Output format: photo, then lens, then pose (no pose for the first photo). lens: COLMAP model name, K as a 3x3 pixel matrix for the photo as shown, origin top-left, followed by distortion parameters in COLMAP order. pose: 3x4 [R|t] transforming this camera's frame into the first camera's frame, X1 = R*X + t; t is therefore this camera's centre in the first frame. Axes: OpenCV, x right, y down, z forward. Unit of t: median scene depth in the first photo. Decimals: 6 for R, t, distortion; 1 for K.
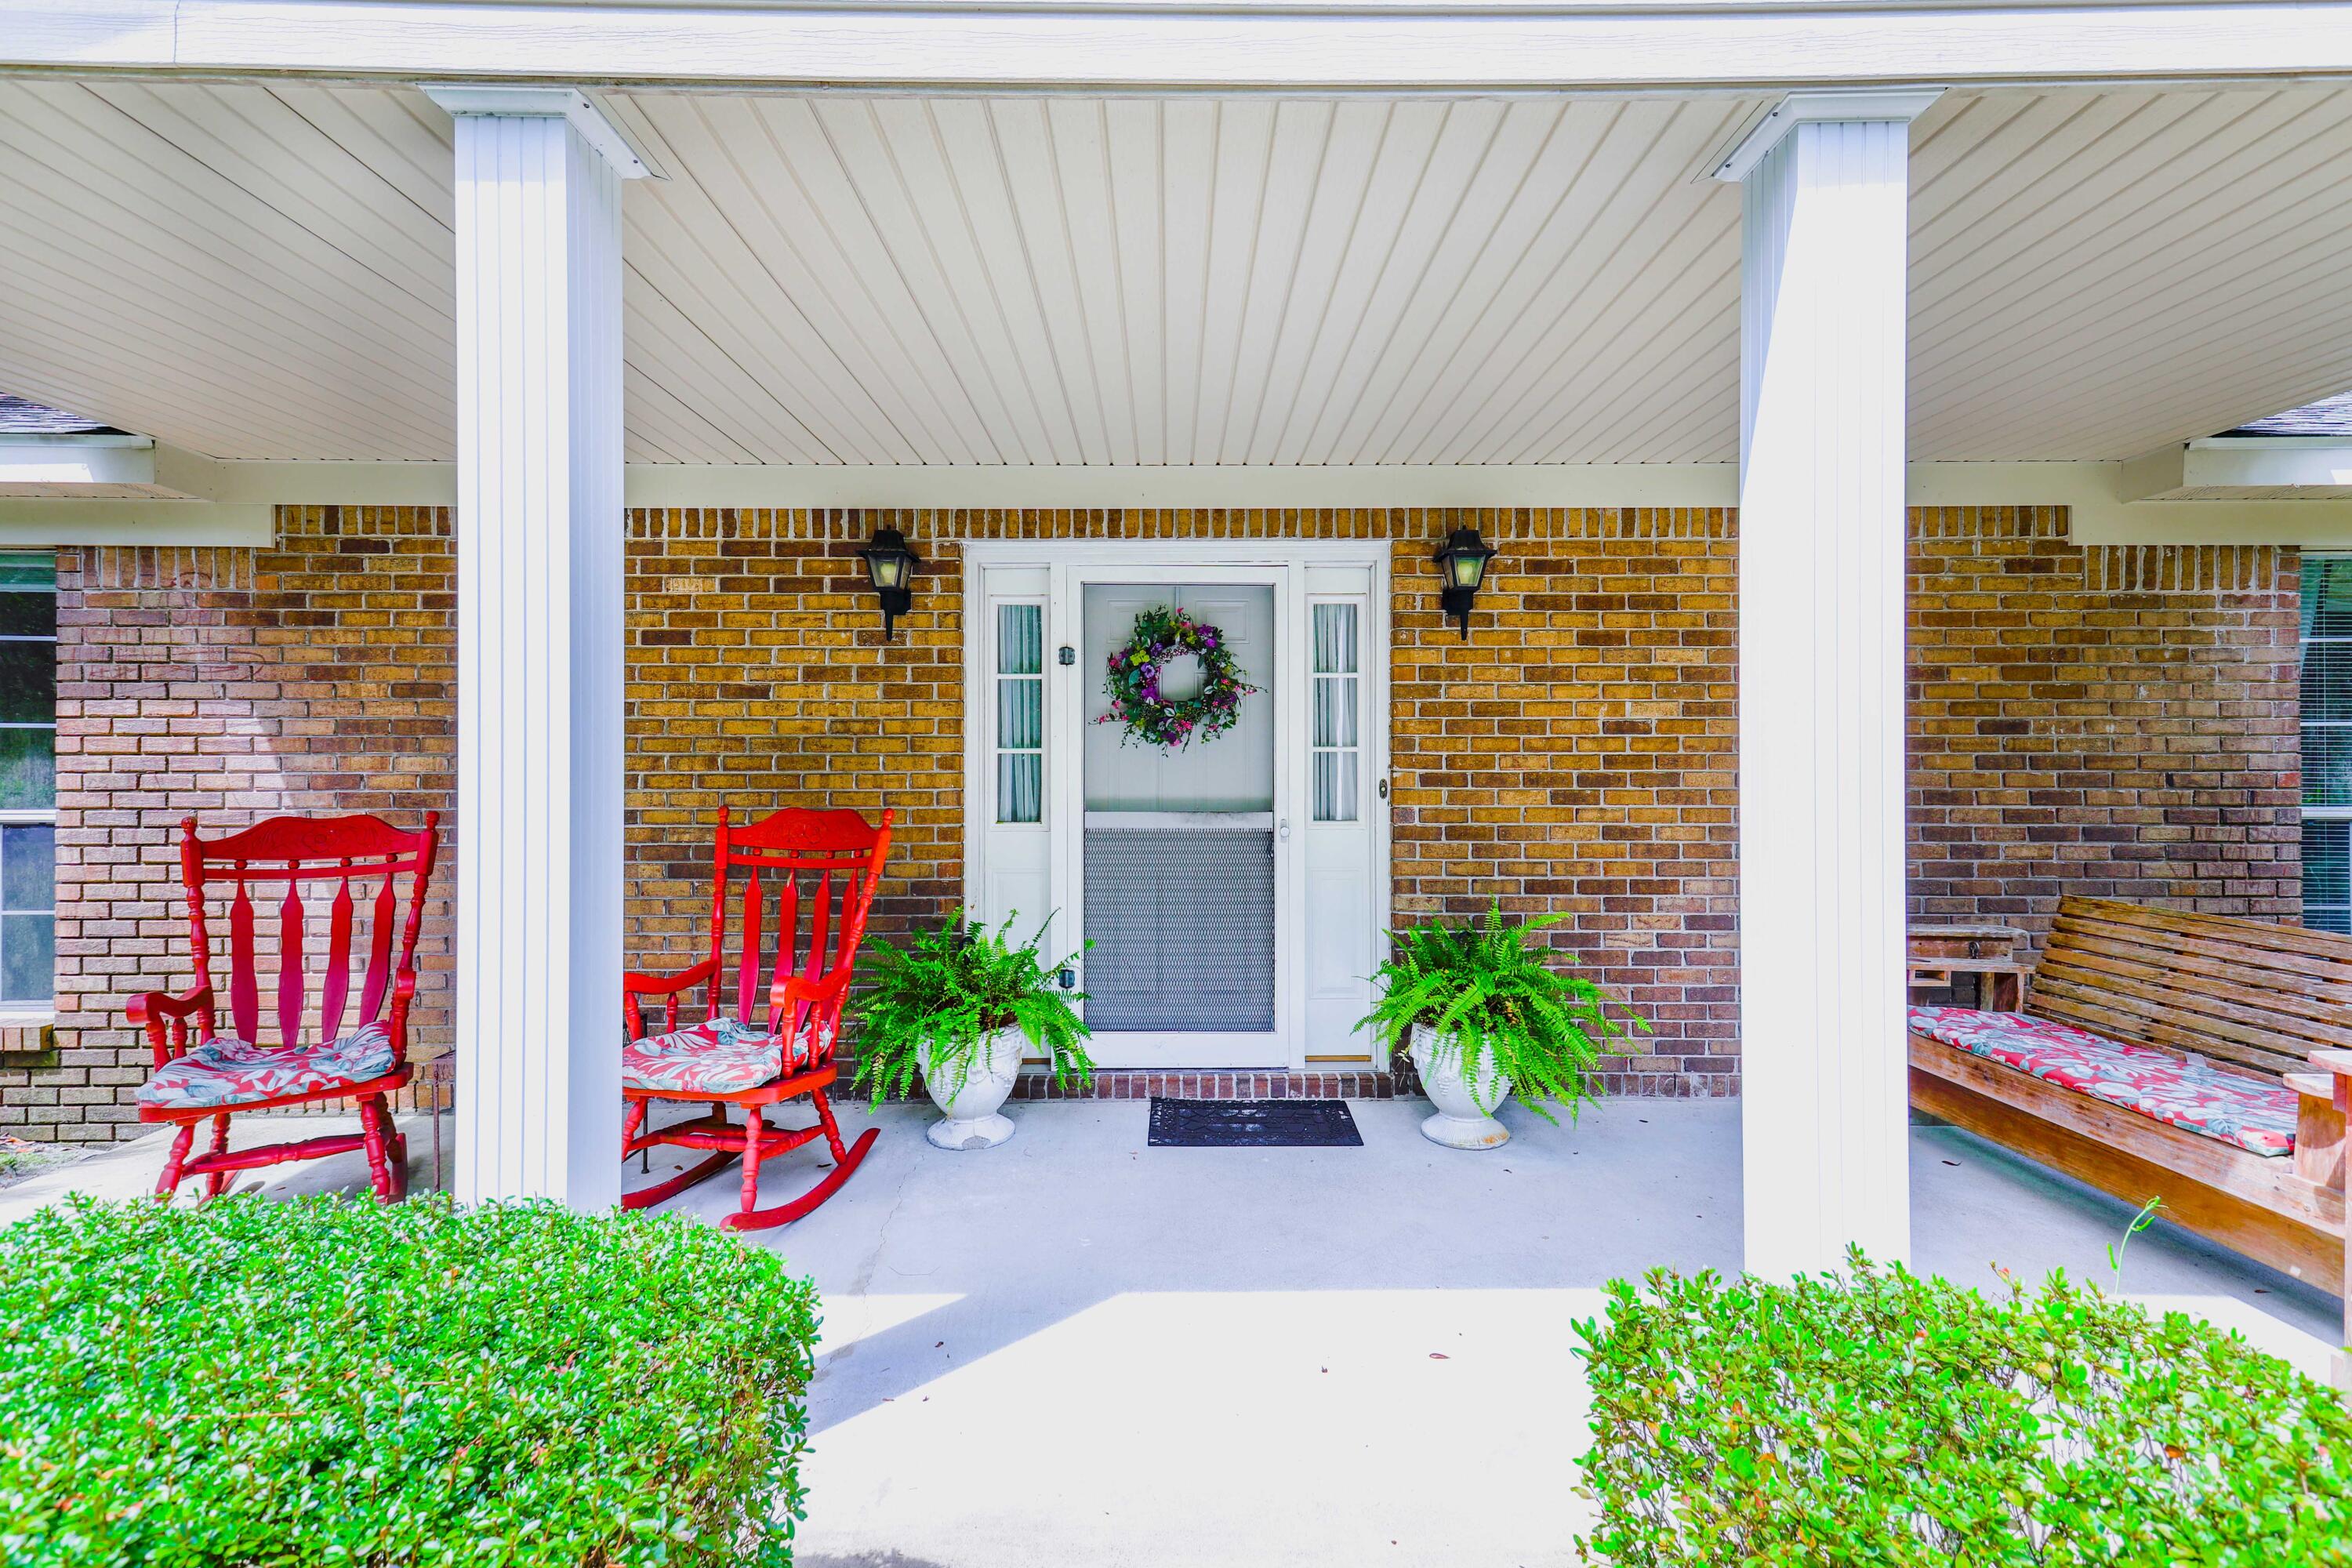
lens RADIAL K [[1048.9, 0, 1189.1], [0, 1048.9, 751.2], [0, 0, 1]] dist [0.027273, 0.000476]
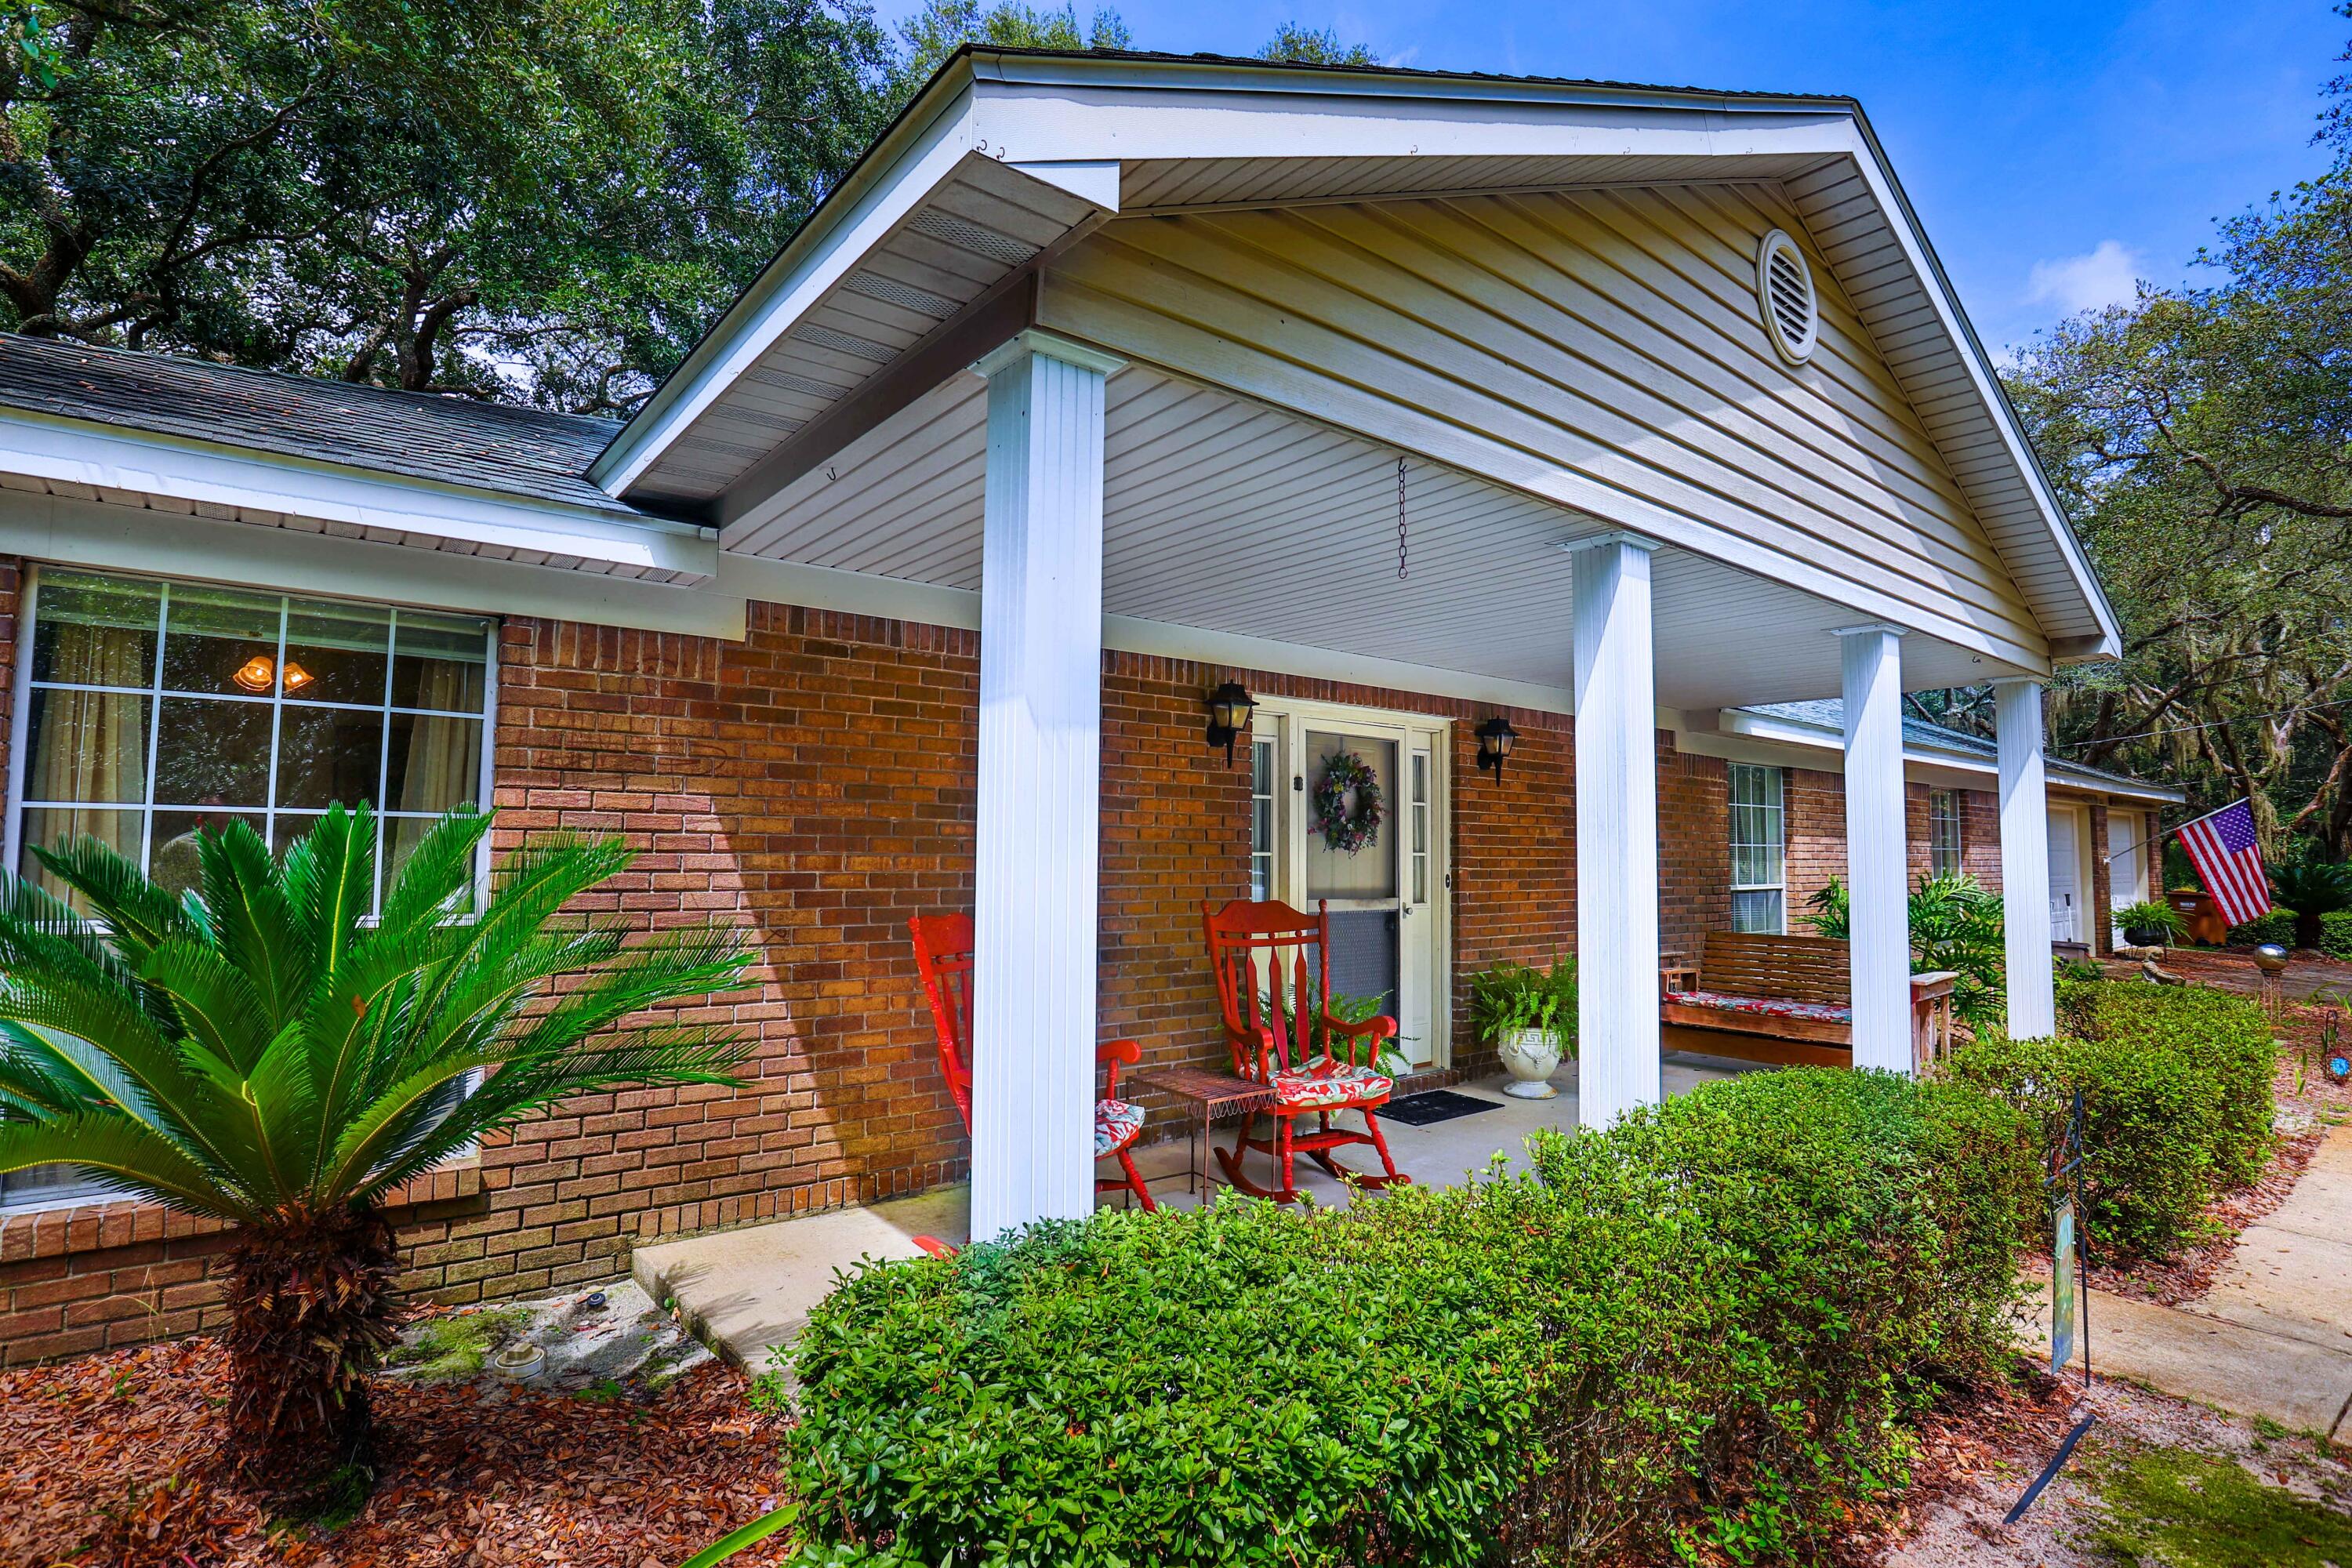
lens RADIAL K [[1143.6, 0, 1166.7], [0, 1143.6, 776.3], [0, 0, 1]] dist [-0.020834, 0.004303]
pose [[0.793524, 0.048012, 0.606643, -1.169087], [-0.015156, 0.998133, -0.059171, -0.010771], [-0.608351, 0.037759, 0.792770, -0.060599]]
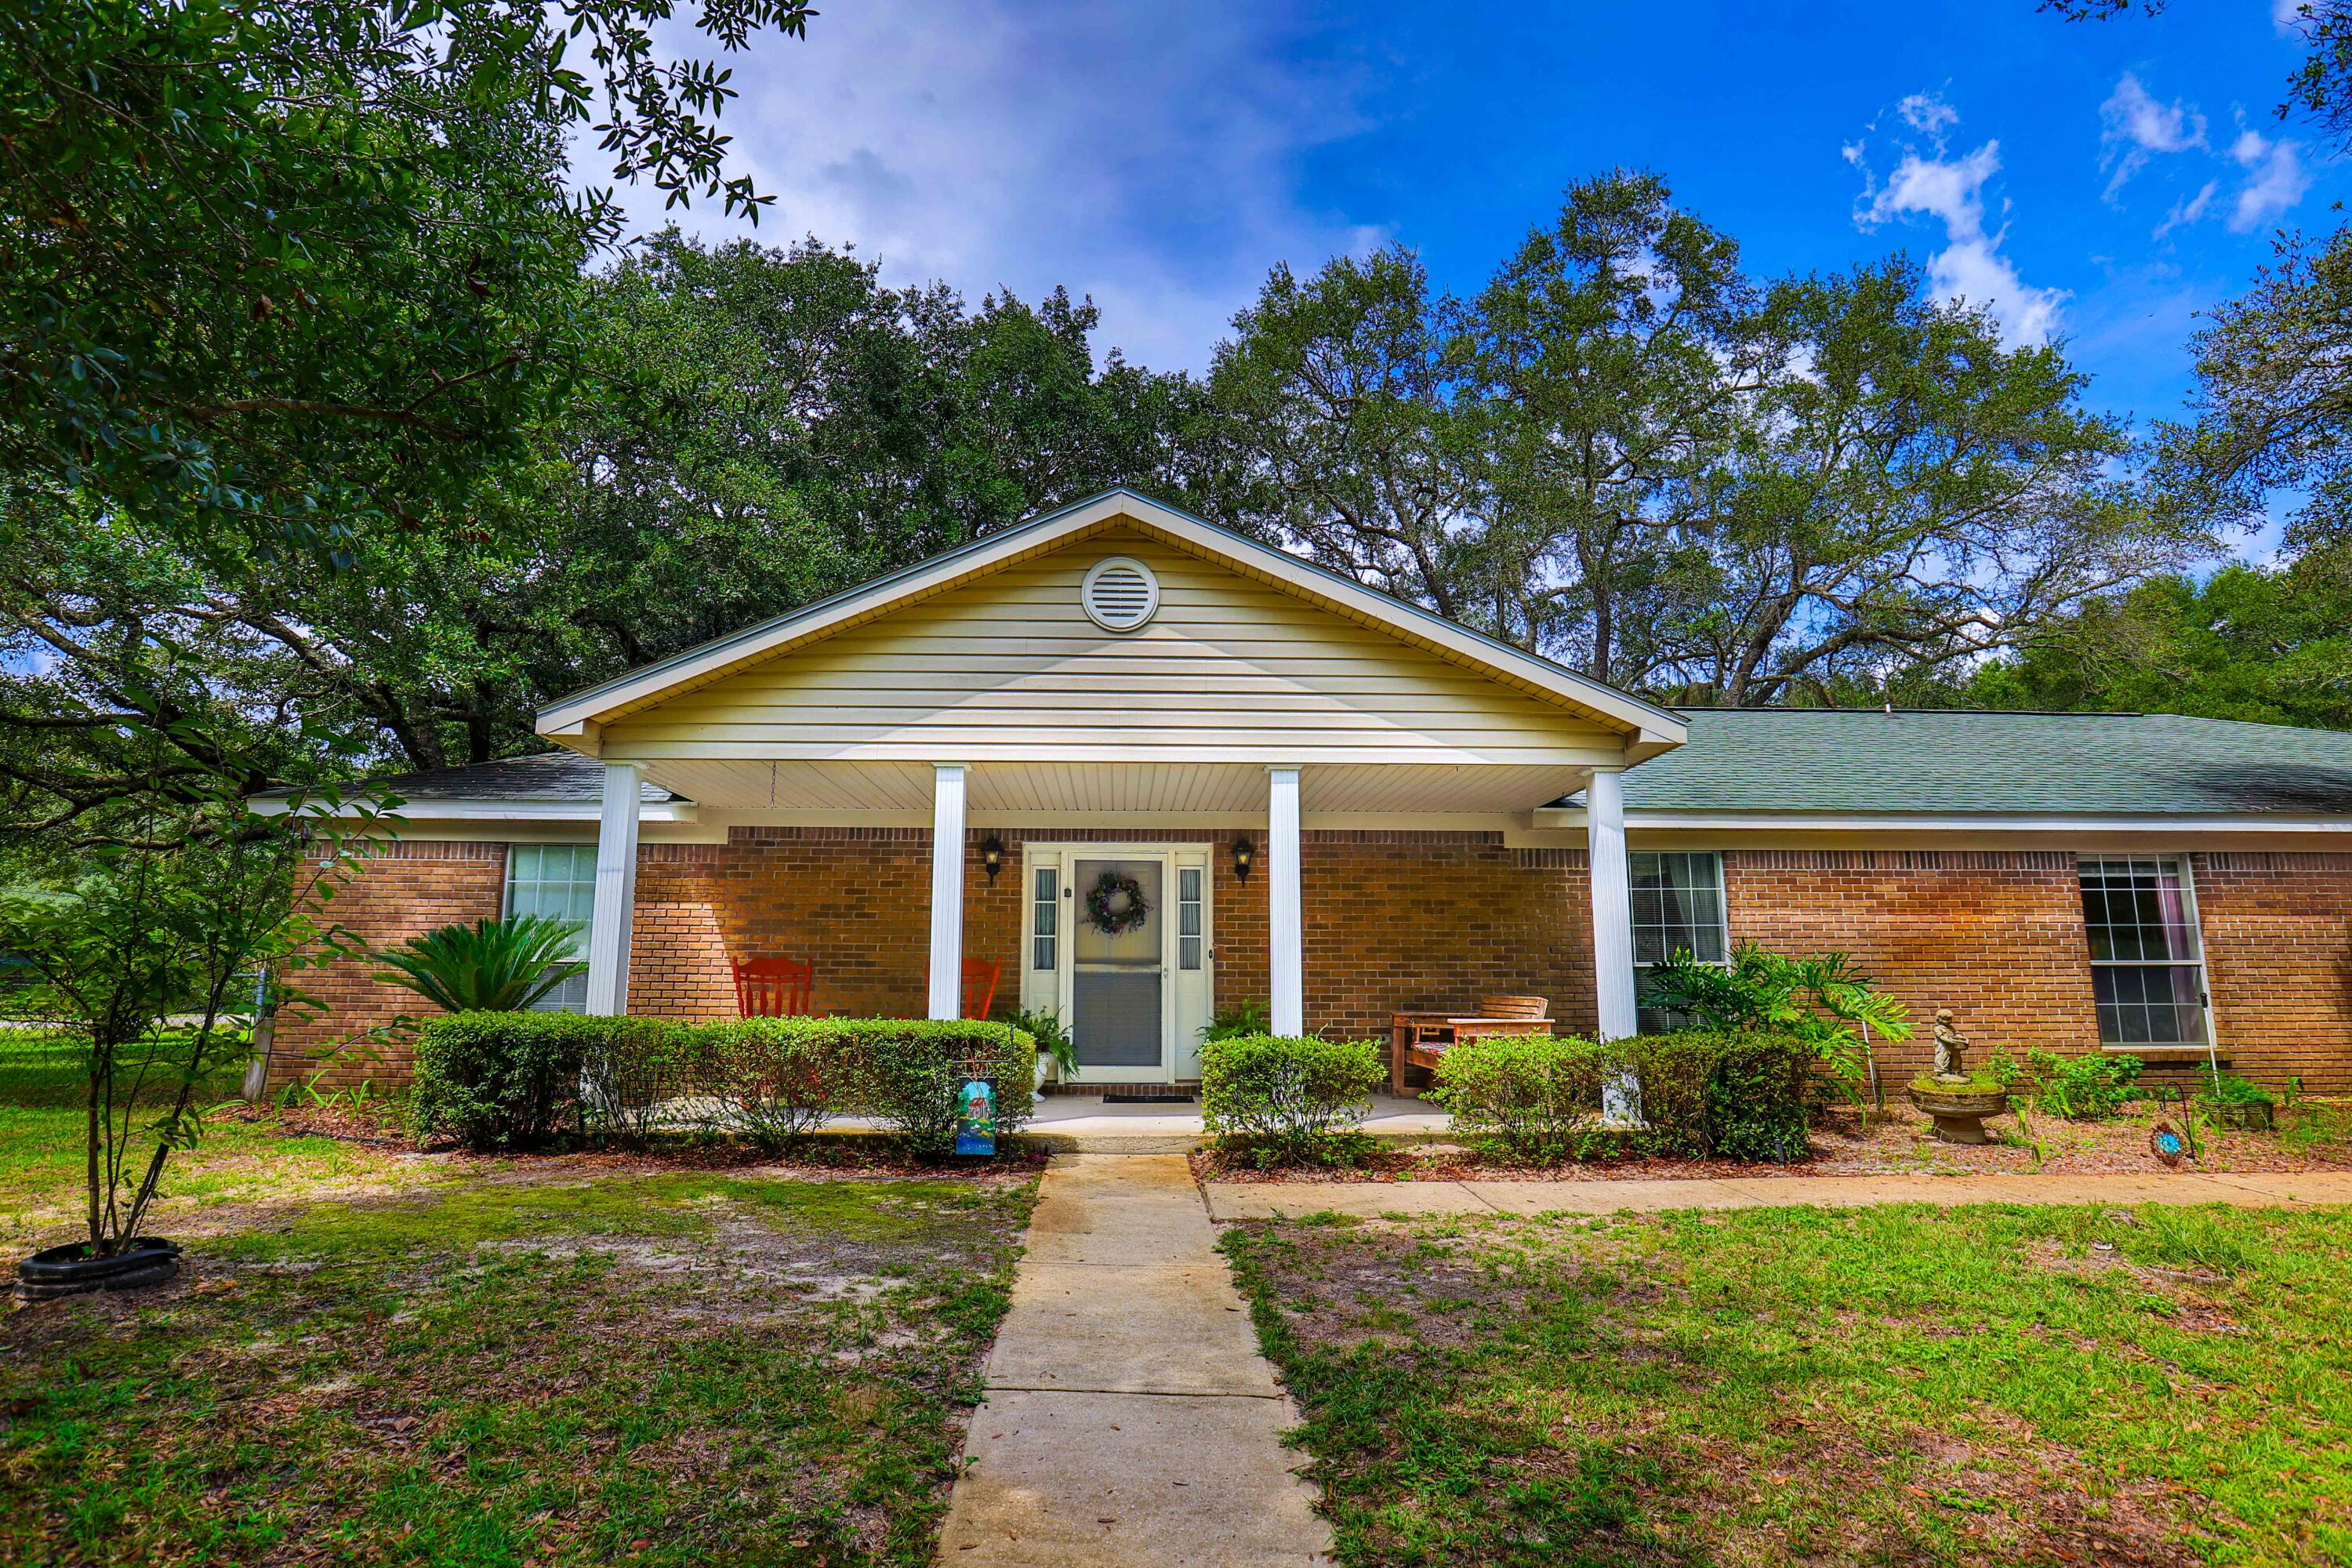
lens RADIAL K [[1205.0, 0, 1159.0], [0, 1205.0, 790.2], [0, 0, 1]] dist [-0.042641, 0.004227]
pose [[0.999944, 0.006764, 0.008095, 0.055256], [-0.005475, 0.988700, -0.149810, 0.076575], [-0.009017, 0.149758, 0.988682, -1.576222]]
